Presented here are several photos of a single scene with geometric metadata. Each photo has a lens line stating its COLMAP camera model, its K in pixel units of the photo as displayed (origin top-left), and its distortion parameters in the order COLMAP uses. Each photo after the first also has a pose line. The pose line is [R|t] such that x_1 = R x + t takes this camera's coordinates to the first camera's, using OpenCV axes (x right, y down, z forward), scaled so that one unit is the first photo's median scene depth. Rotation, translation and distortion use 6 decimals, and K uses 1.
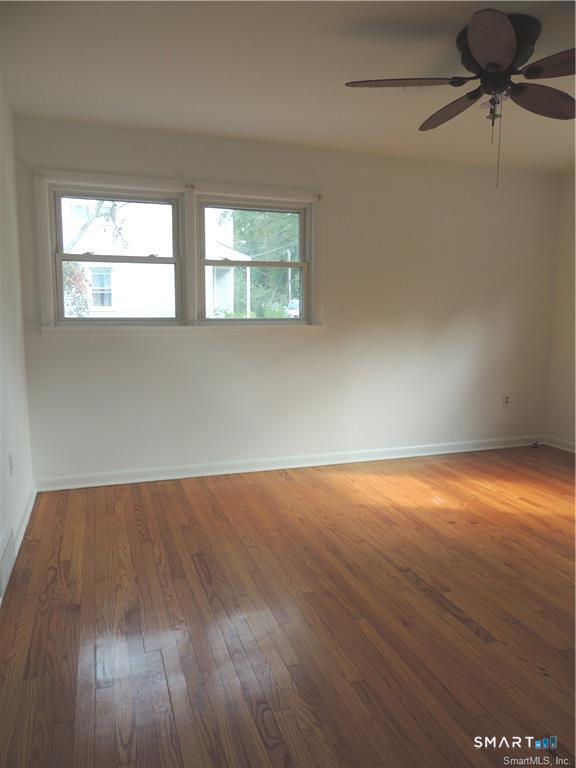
lens RADIAL K [[545.2, 0, 288.0], [0, 545.2, 384.0], [0, 0, 1]] dist [-0.020827, 0.005808]
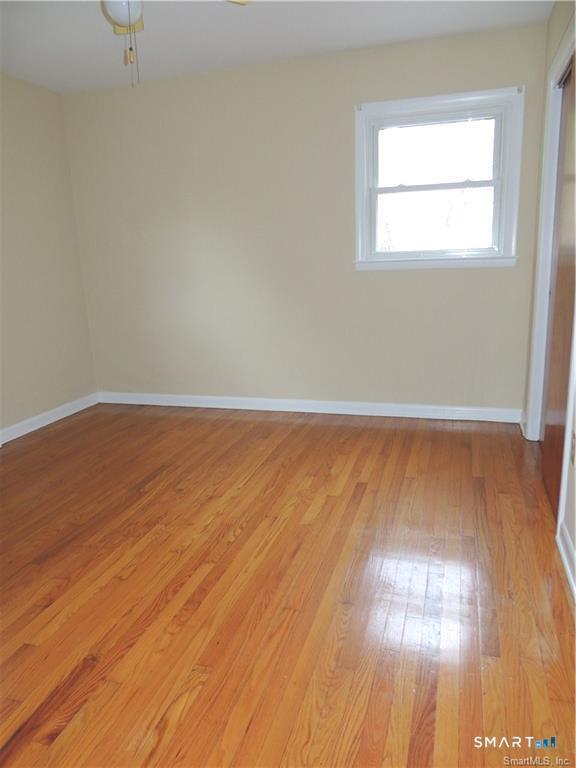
lens RADIAL K [[545.2, 0, 288.0], [0, 545.2, 384.0], [0, 0, 1]] dist [-0.020827, 0.005808]
pose [[0.802945, 0.104202, -0.586874, 0.090623], [-0.029877, 0.990399, 0.134973, -0.006638], [0.595304, -0.090842, 0.798349, 0.044330]]
